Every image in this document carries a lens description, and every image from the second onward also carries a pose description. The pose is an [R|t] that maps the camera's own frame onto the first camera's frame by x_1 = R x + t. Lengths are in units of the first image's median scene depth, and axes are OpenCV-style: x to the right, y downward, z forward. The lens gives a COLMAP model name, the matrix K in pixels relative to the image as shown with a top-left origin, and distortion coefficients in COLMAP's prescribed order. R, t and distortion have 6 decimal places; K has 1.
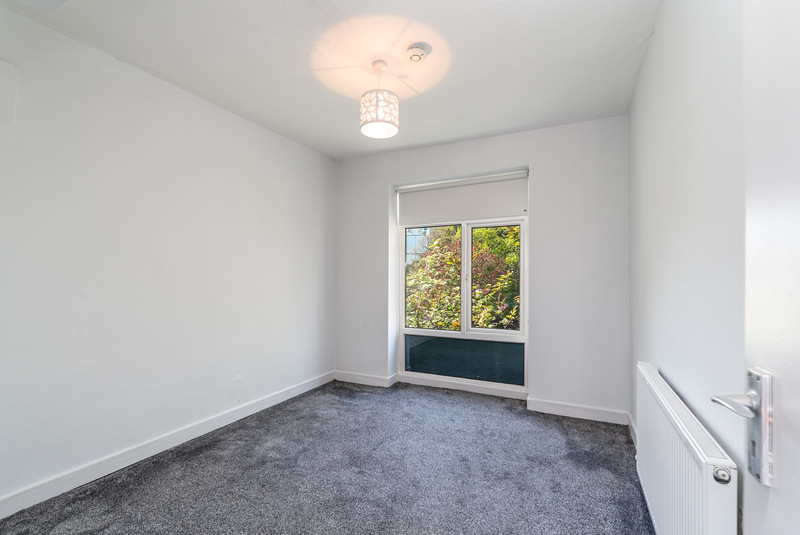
lens RADIAL K [[353.7, 0, 401.1], [0, 353.7, 270.7], [0, 0, 1]] dist [-0.000807, 0.000362]
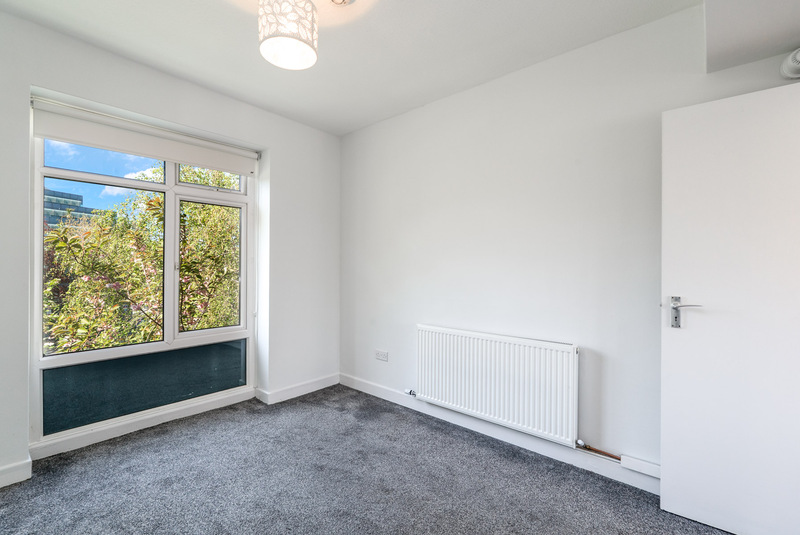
lens RADIAL K [[353.7, 0, 401.1], [0, 353.7, 270.7], [0, 0, 1]] dist [-0.000807, 0.000362]
pose [[0.266182, -0.014729, 0.963810, -0.468203], [-0.024664, 0.999452, 0.022085, 0.000409], [-0.963607, -0.029650, 0.265672, 0.417909]]
